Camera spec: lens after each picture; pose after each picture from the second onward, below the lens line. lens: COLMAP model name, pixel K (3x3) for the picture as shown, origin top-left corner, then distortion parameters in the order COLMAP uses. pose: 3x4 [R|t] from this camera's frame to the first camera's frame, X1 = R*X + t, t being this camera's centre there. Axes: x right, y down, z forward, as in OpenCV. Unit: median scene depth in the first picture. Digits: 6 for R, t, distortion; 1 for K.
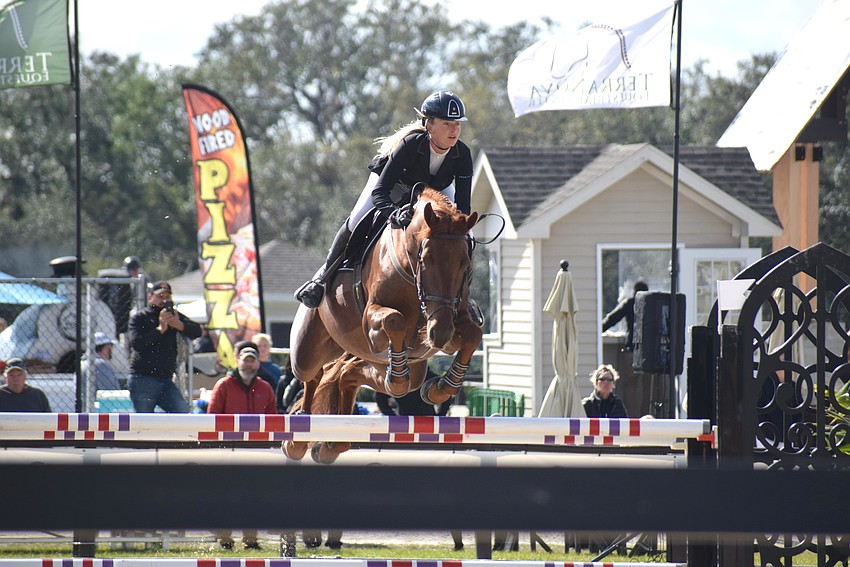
lens RADIAL K [[3695.6, 0, 425.0], [0, 3695.6, 283.5], [0, 0, 1]] dist [0.915585, -2.233380]
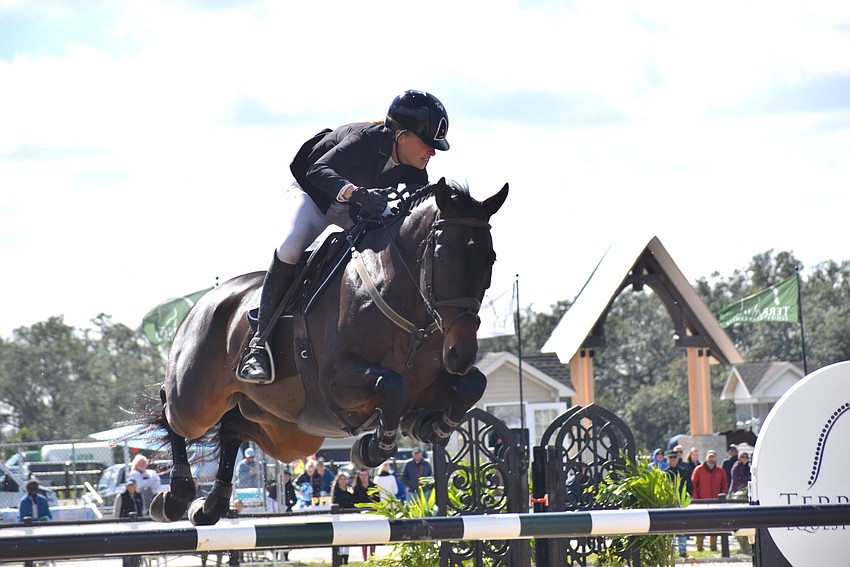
lens RADIAL K [[3695.6, 0, 425.0], [0, 3695.6, 283.5], [0, 0, 1]] dist [0.915585, -2.233380]
pose [[0.998164, -0.039547, 0.045885, -0.072553], [0.040212, 0.999098, -0.013658, -0.049177], [-0.045303, 0.015478, 0.998853, -0.969956]]
